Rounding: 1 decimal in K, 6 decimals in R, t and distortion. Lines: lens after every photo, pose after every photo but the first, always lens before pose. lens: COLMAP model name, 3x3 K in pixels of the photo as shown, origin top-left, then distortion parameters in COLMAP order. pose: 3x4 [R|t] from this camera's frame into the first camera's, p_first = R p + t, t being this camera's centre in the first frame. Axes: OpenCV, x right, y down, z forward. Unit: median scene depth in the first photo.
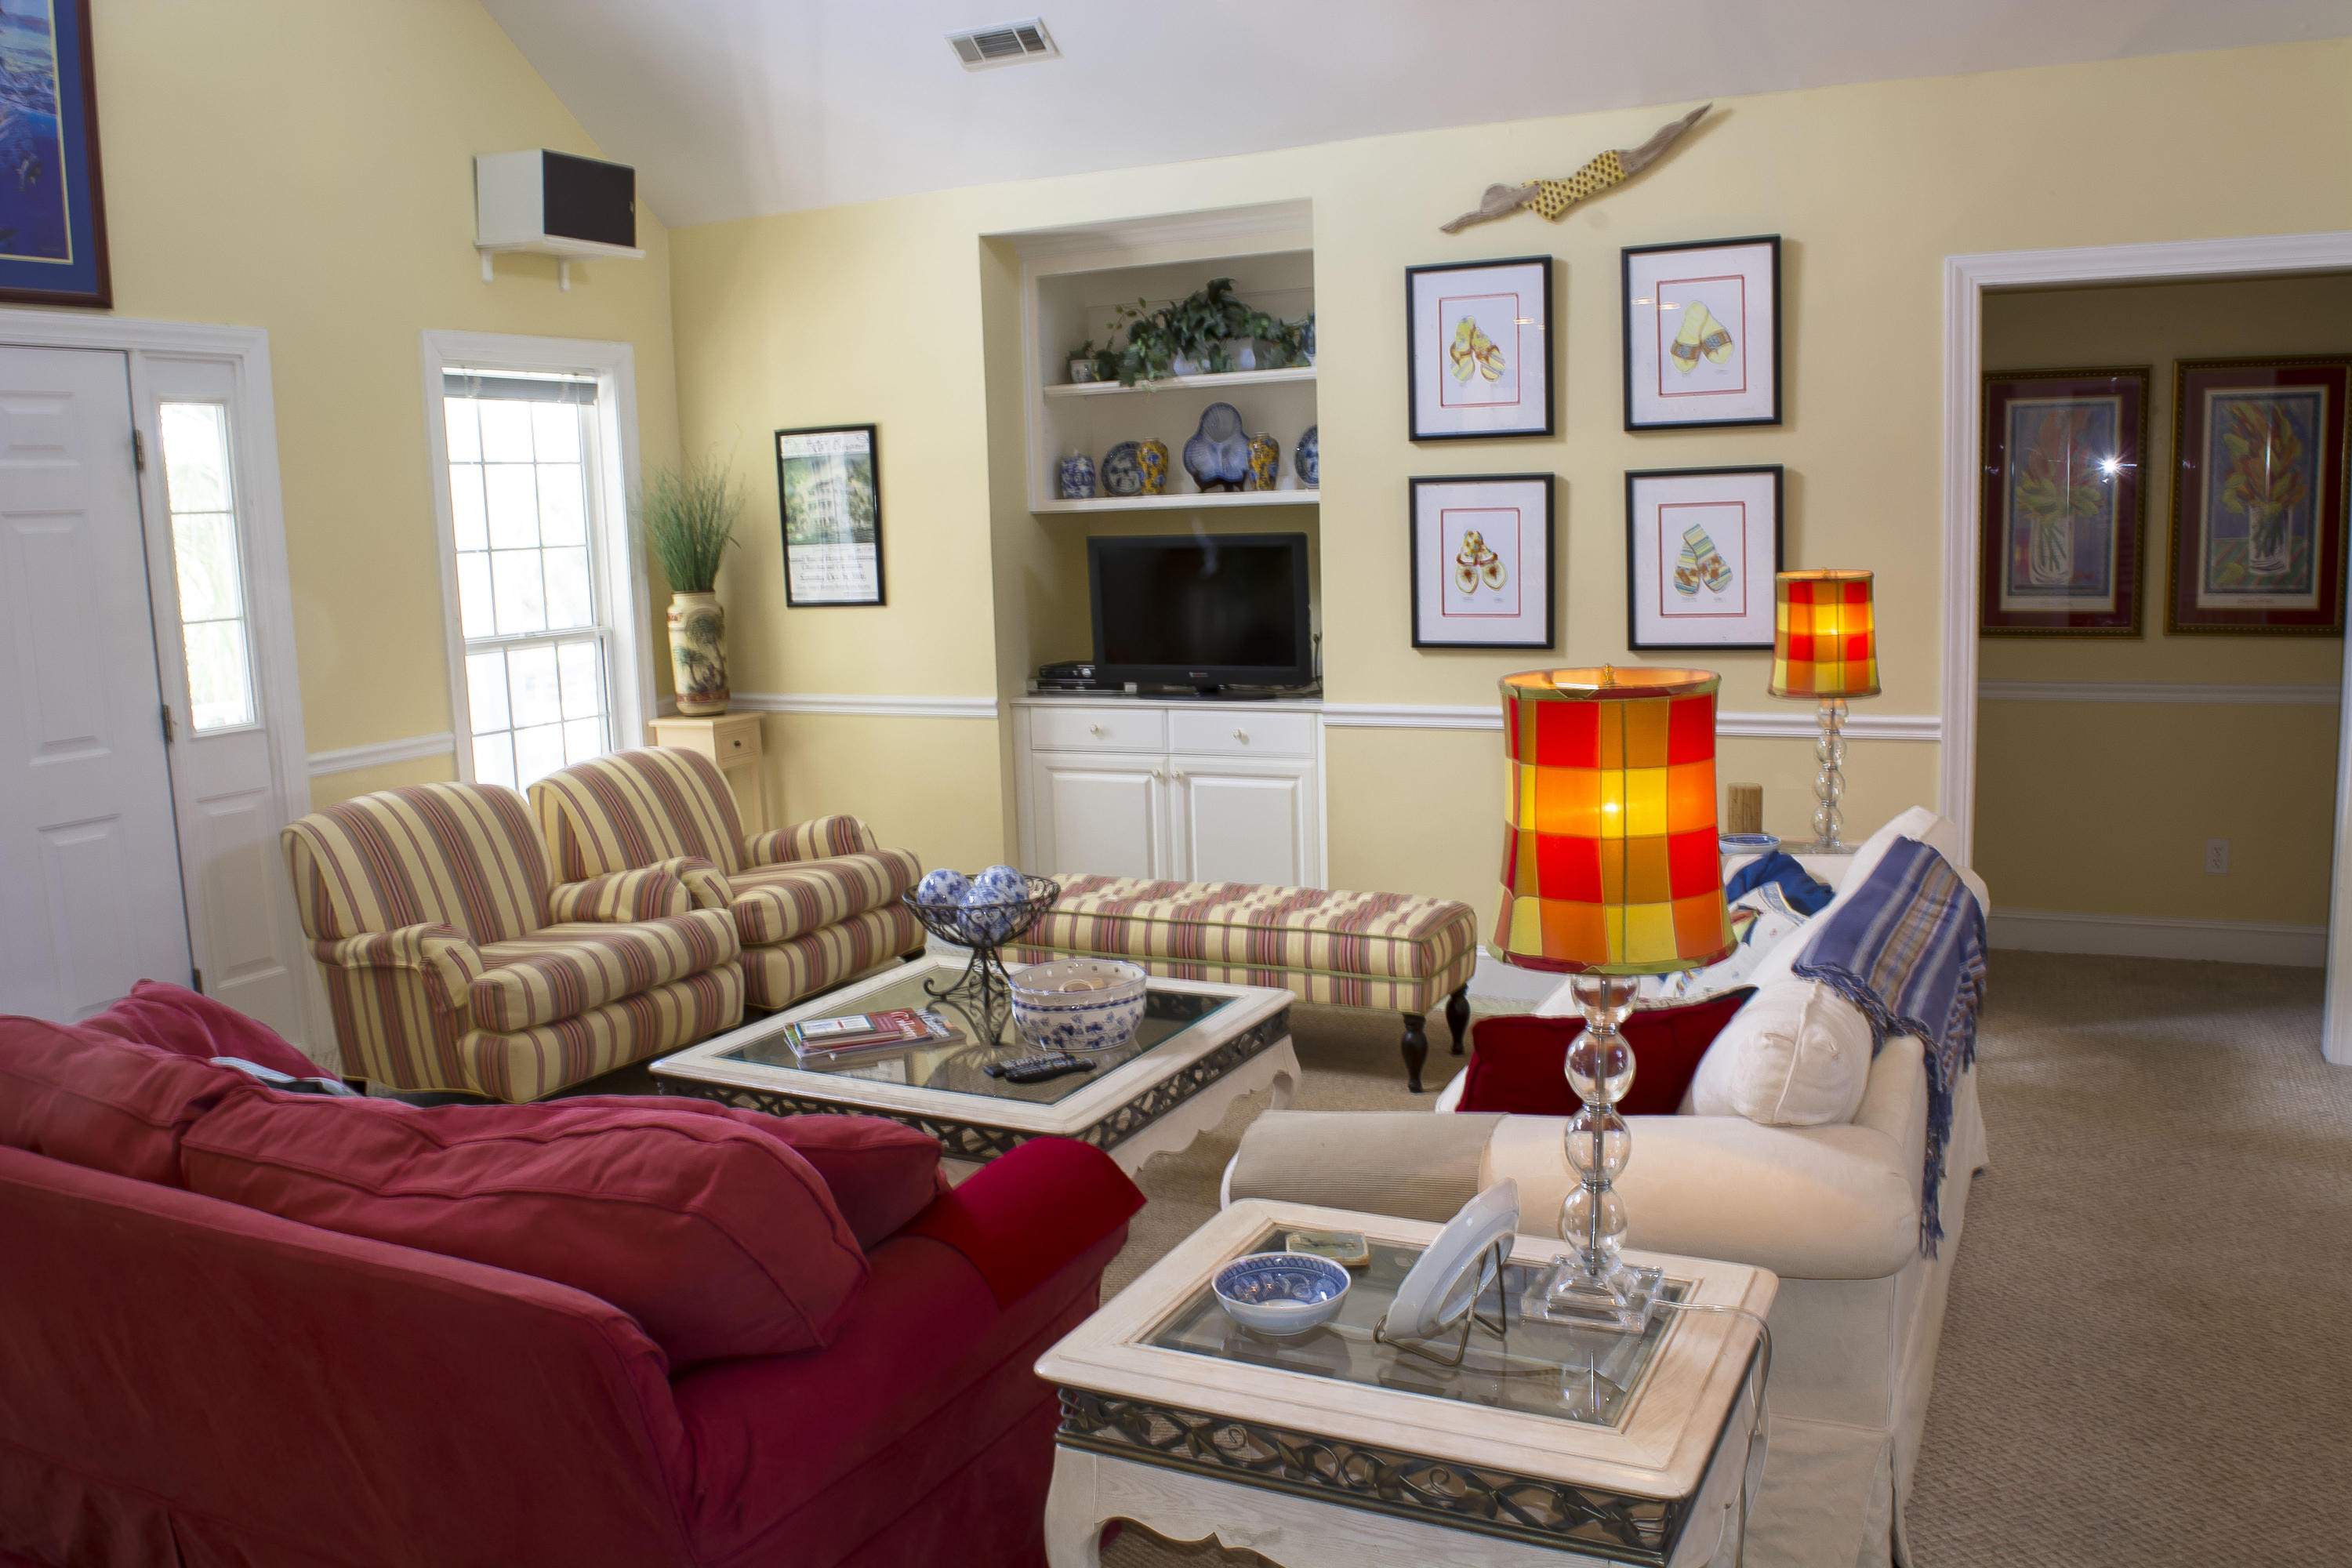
lens RADIAL K [[1841.3, 0, 1181.8], [0, 1841.3, 789.2], [0, 0, 1]] dist [-0.093868, 0.019081]
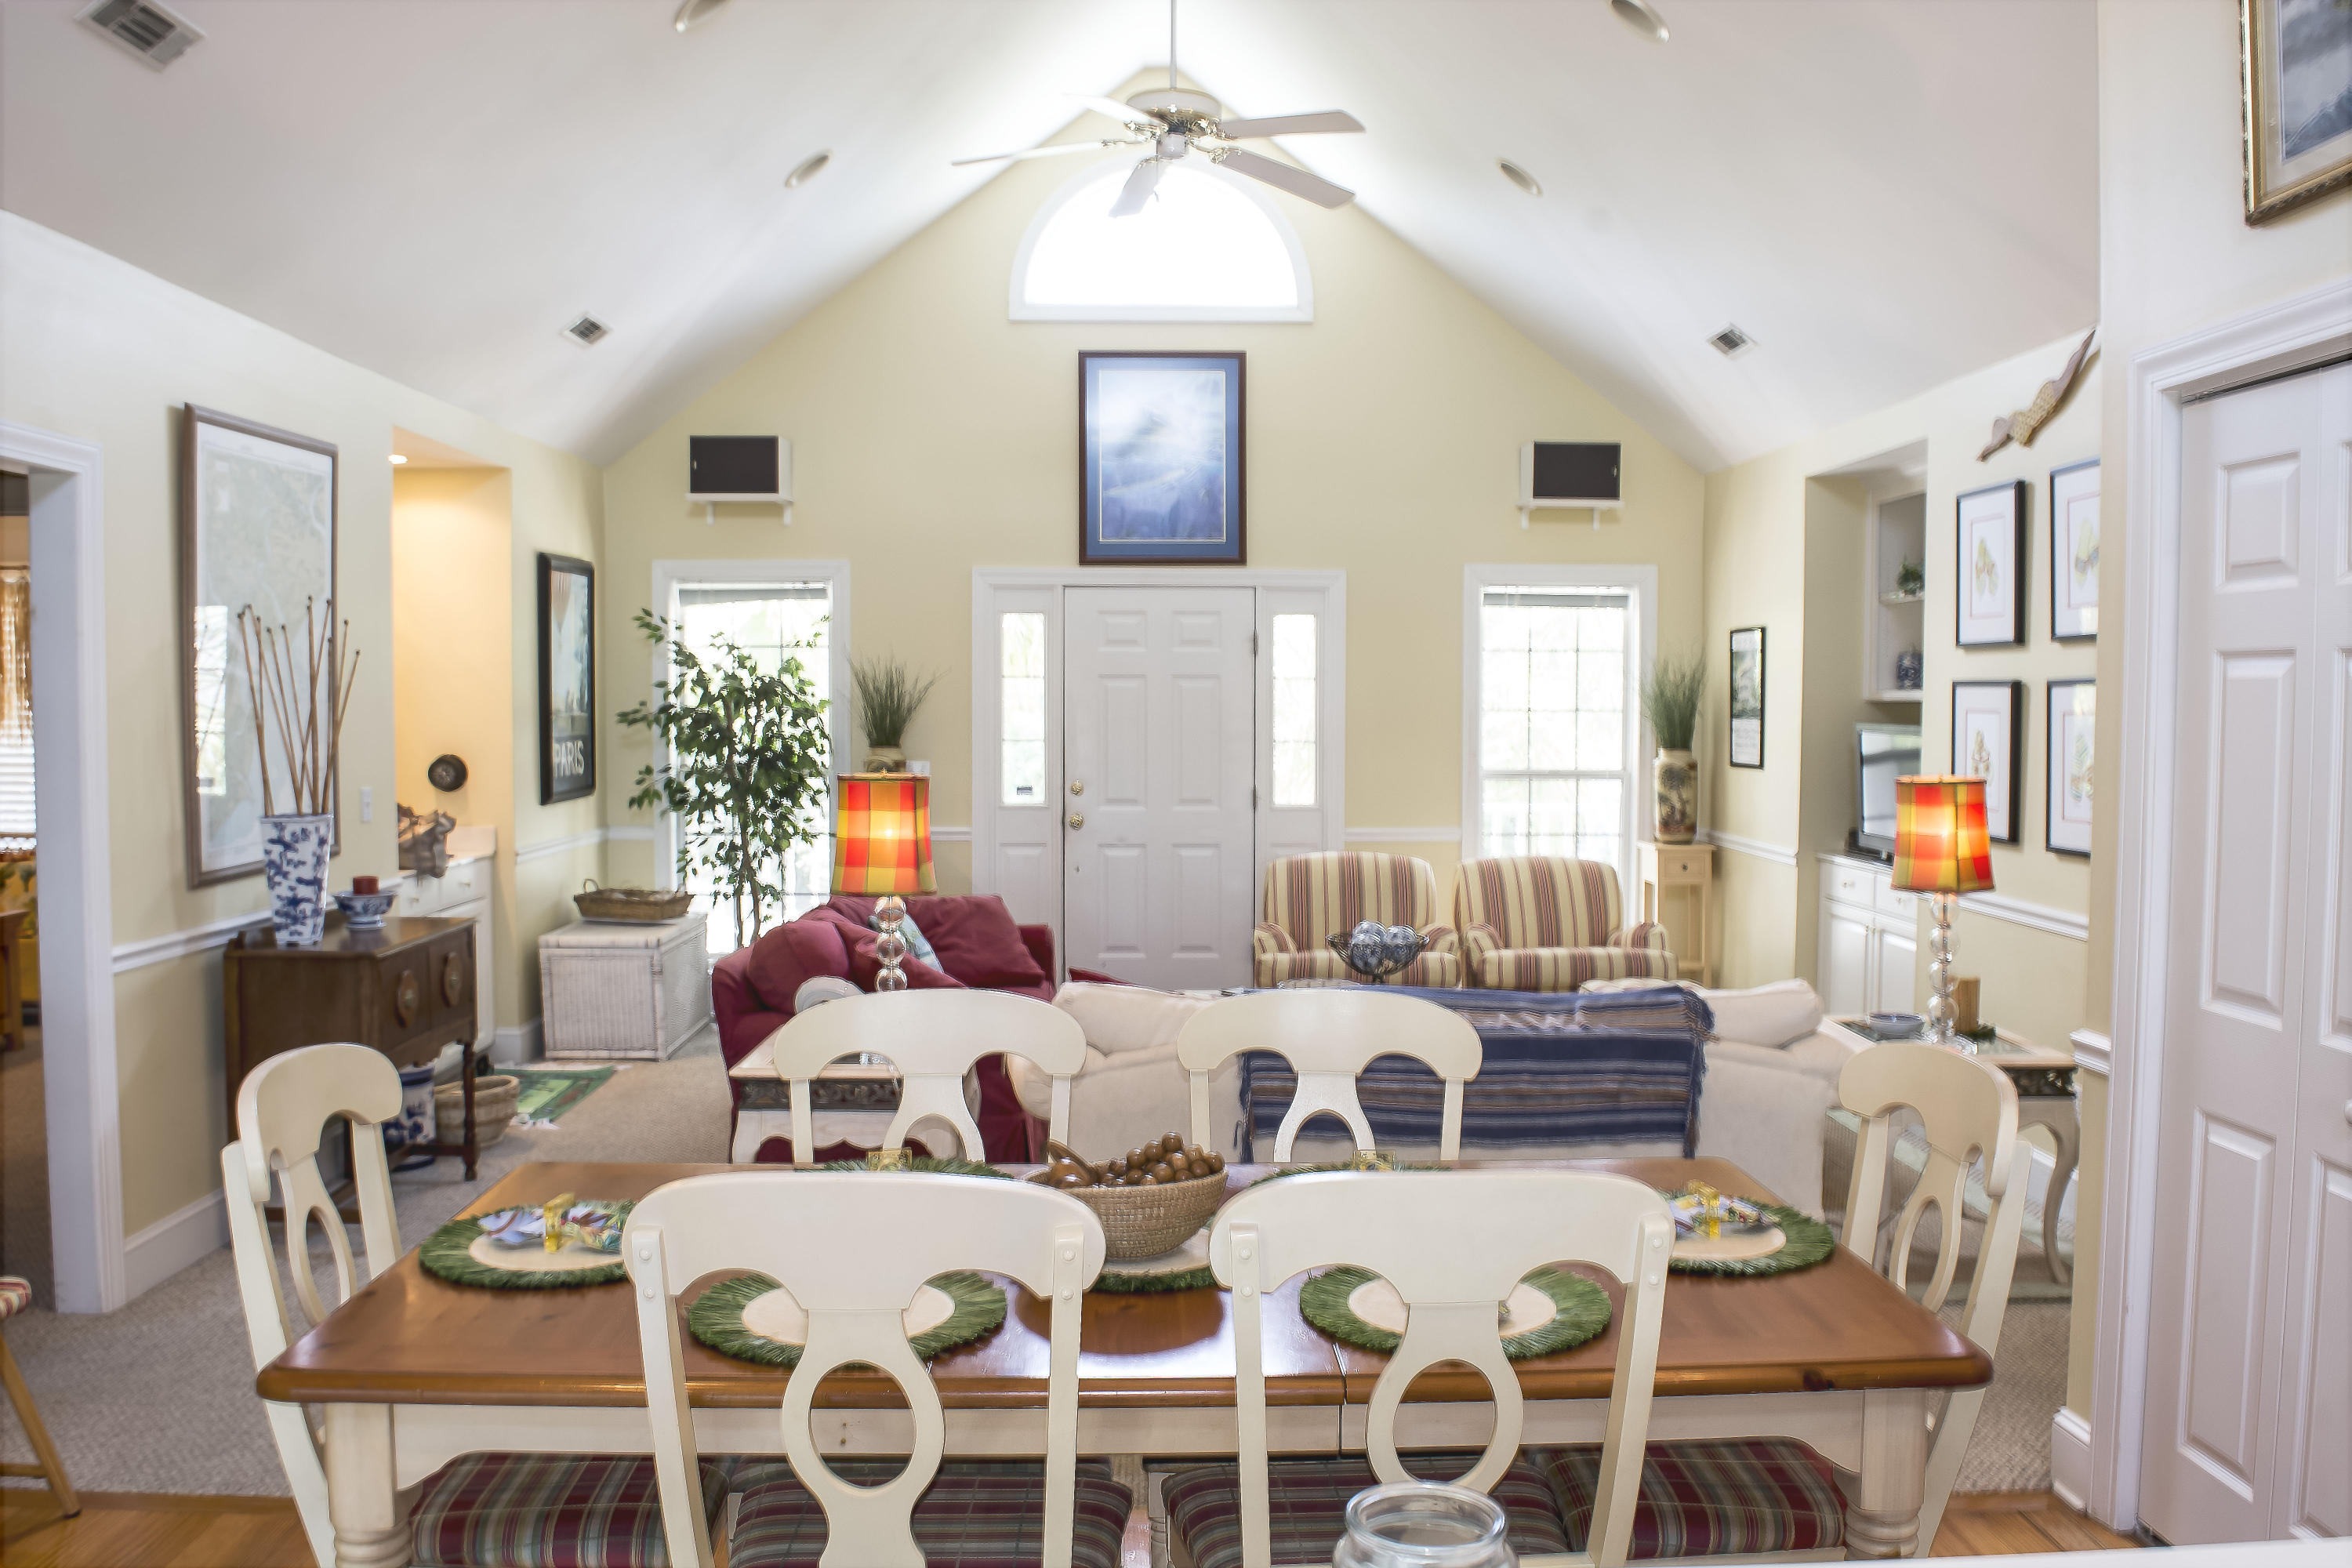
lens RADIAL K [[1841.3, 0, 1193.4], [0, 1841.3, 779.3], [0, 0, 1]] dist [-0.093868, 0.019081]
pose [[0.469989, 0.071526, -0.879769, 0.824625], [-0.149879, 0.988704, 0.000315, -0.038957], [0.869854, 0.131711, 0.475401, 0.076930]]
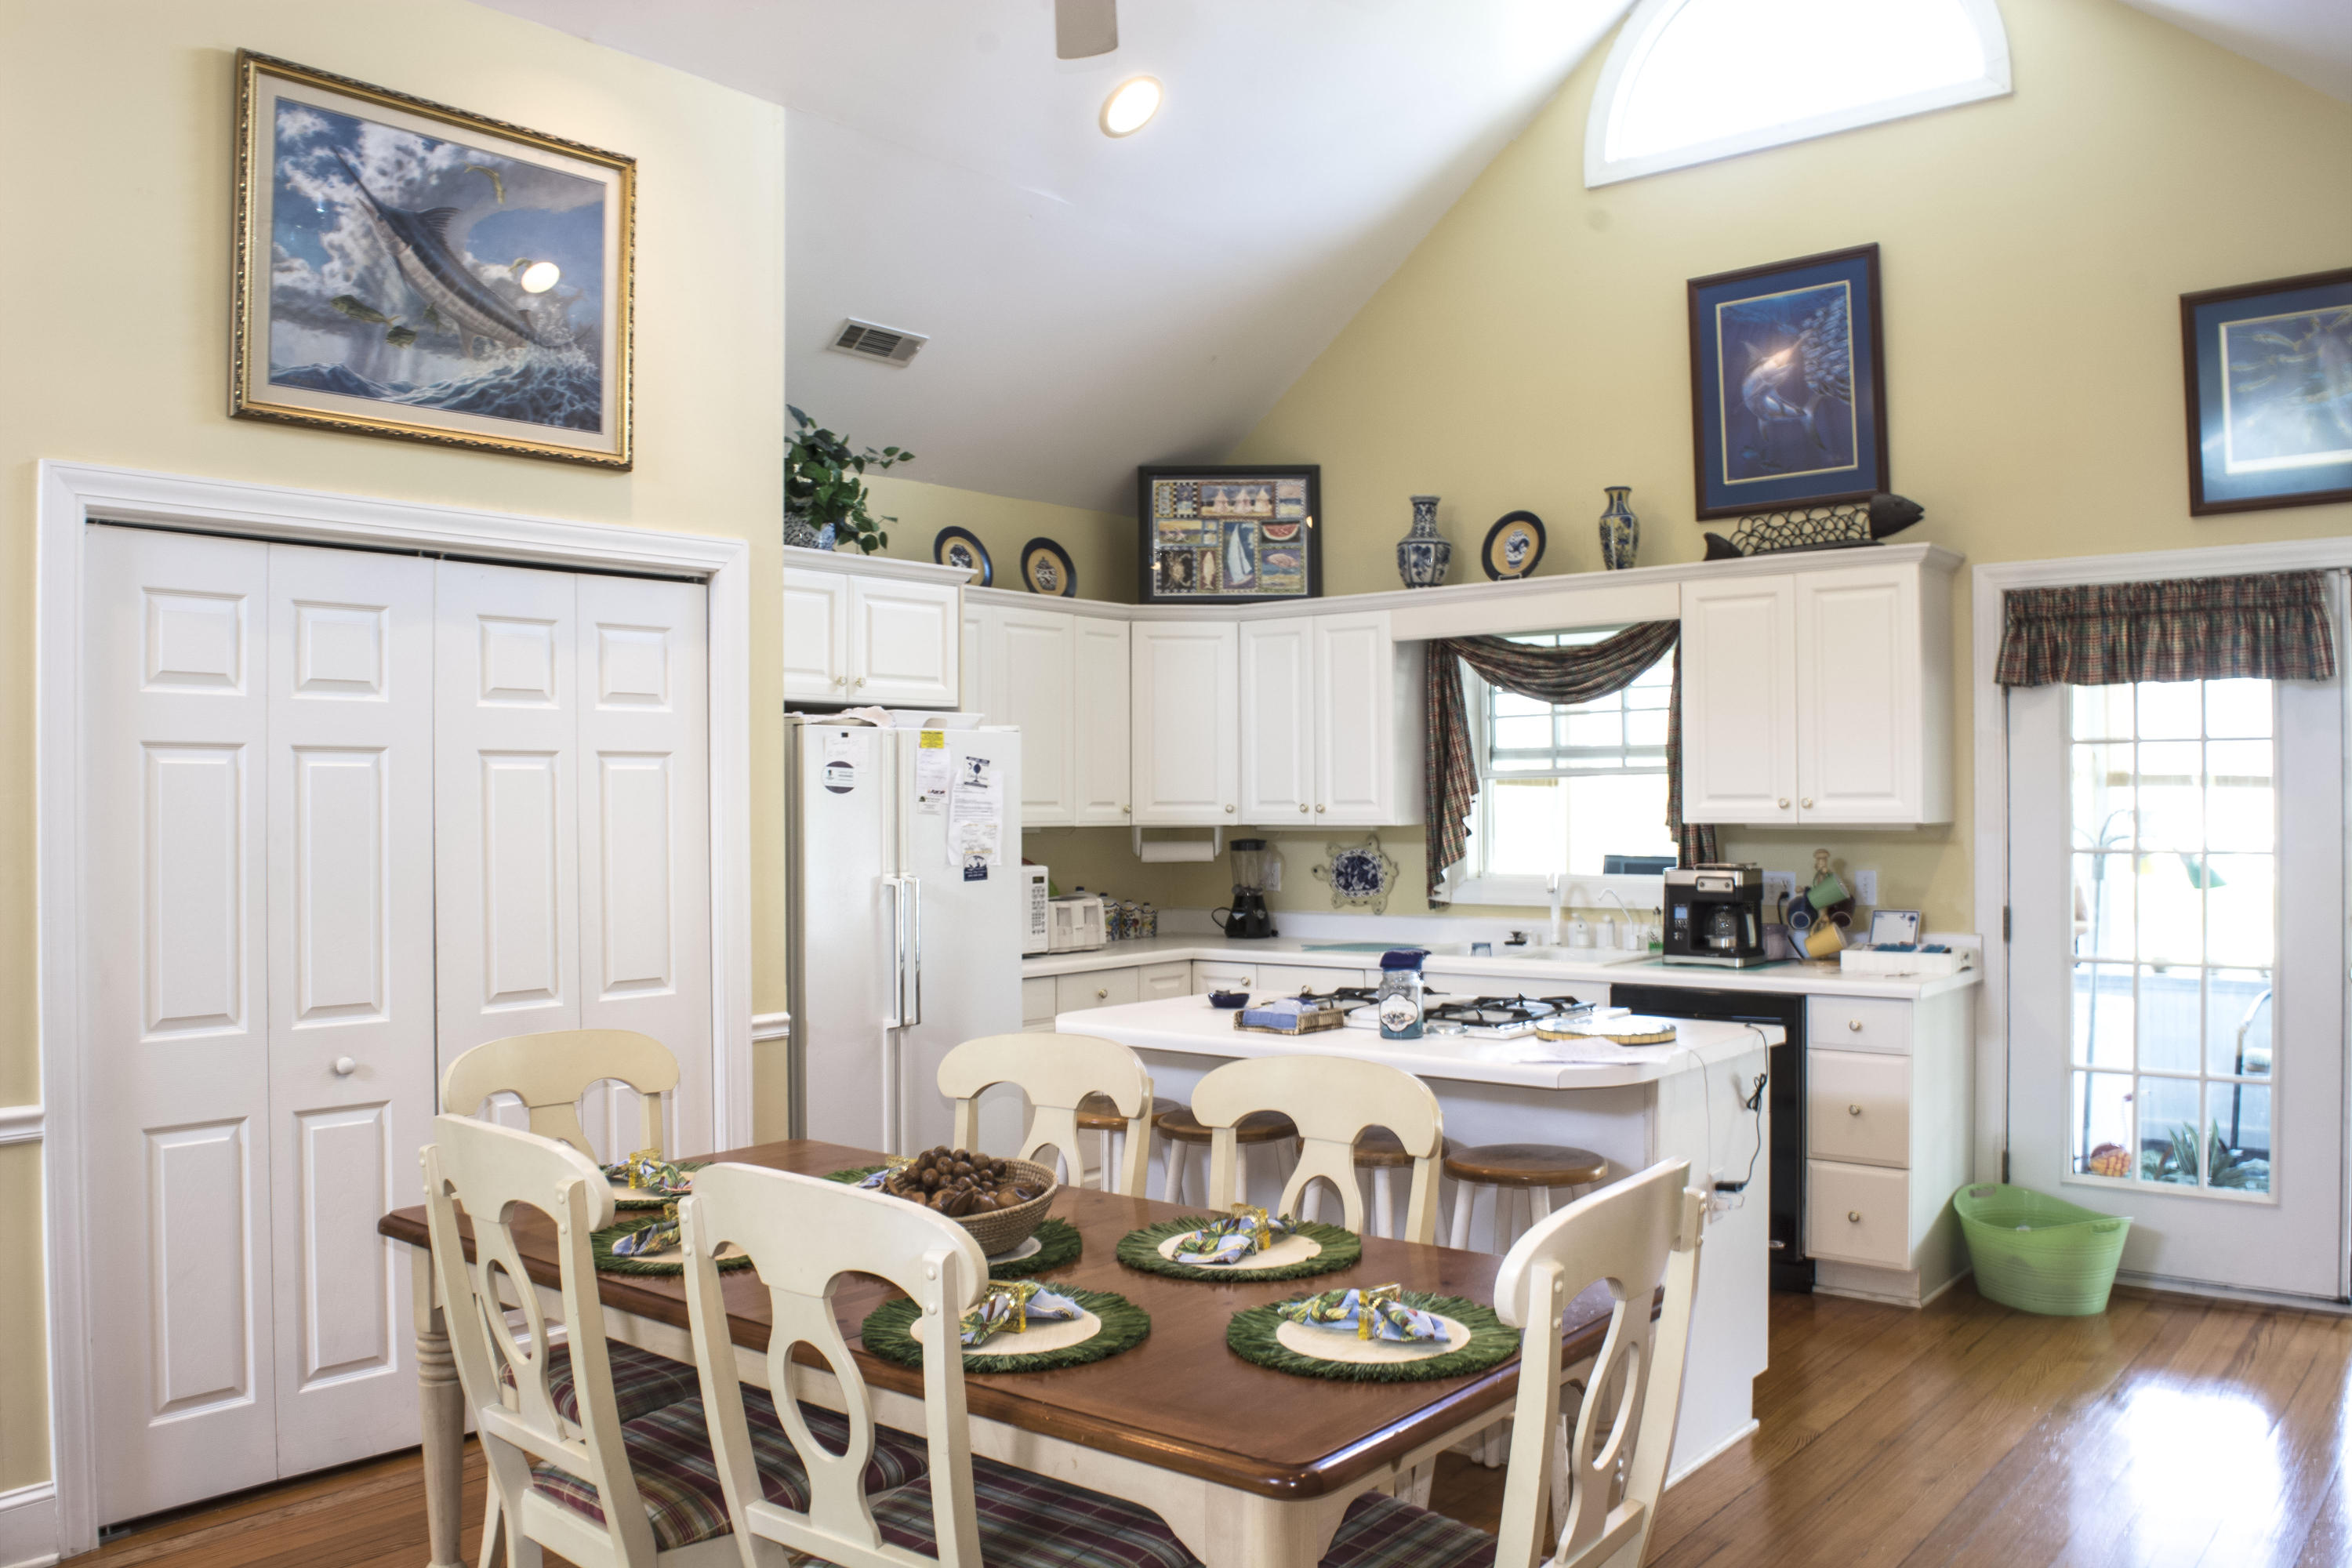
lens RADIAL K [[1841.3, 0, 1175.8], [0, 1841.3, 794.3], [0, 0, 1]] dist [-0.093868, 0.019081]
pose [[0.233249, 0.033838, 0.971828, -0.012742], [0.144020, 0.987171, -0.068939, -0.007982], [-0.961693, 0.156043, 0.225383, 0.095165]]
